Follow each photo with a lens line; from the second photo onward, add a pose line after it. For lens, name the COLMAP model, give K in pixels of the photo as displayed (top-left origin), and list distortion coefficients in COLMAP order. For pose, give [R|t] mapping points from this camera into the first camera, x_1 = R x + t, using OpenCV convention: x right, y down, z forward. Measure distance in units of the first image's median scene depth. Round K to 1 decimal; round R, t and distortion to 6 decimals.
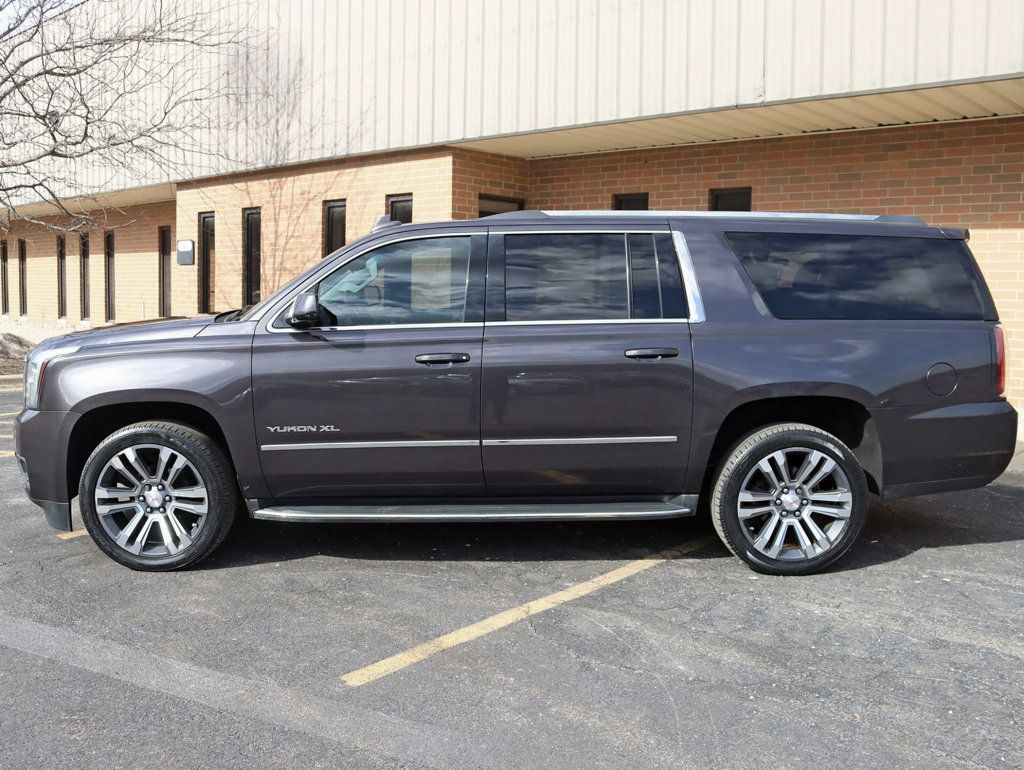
lens RADIAL K [[876.0, 0, 512.9], [0, 876.0, 384.3], [0, 0, 1]] dist [-0.120981, 0.062785]
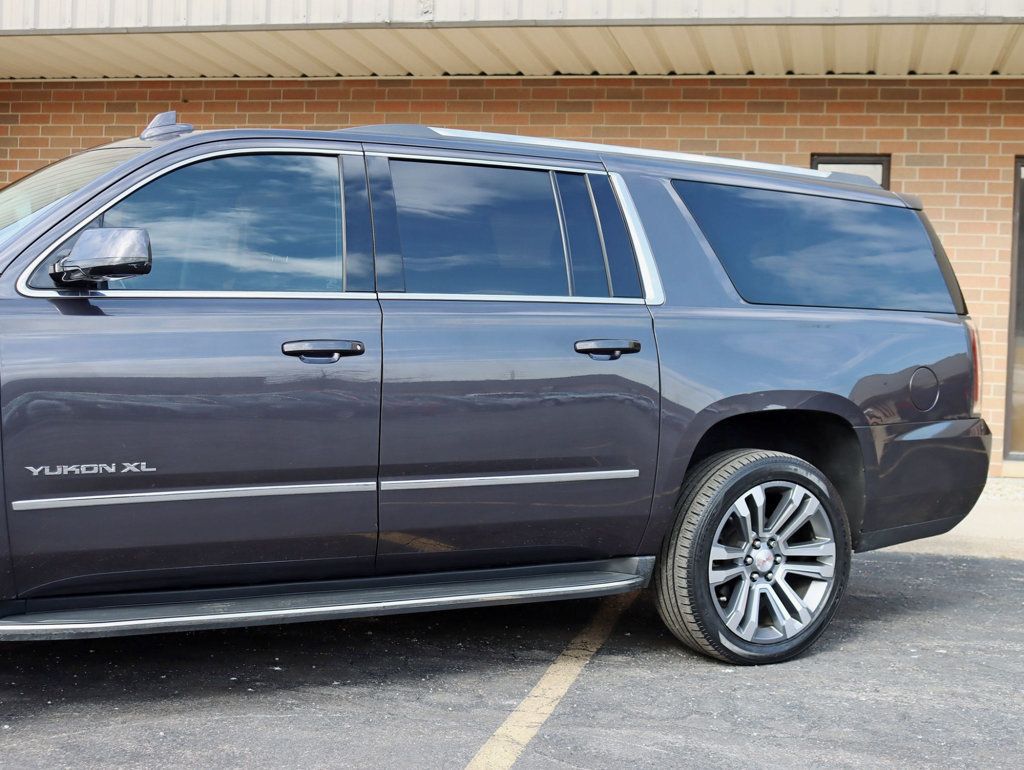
lens RADIAL K [[1348.7, 0, 511.9], [0, 1348.7, 386.3], [0, 0, 1]] dist [-0.059082, 0.000000]
pose [[0.888288, 0.003740, 0.459271, -0.379525], [0.022404, 0.998424, -0.051461, 0.046458], [-0.458739, 0.056002, 0.886804, 0.102359]]
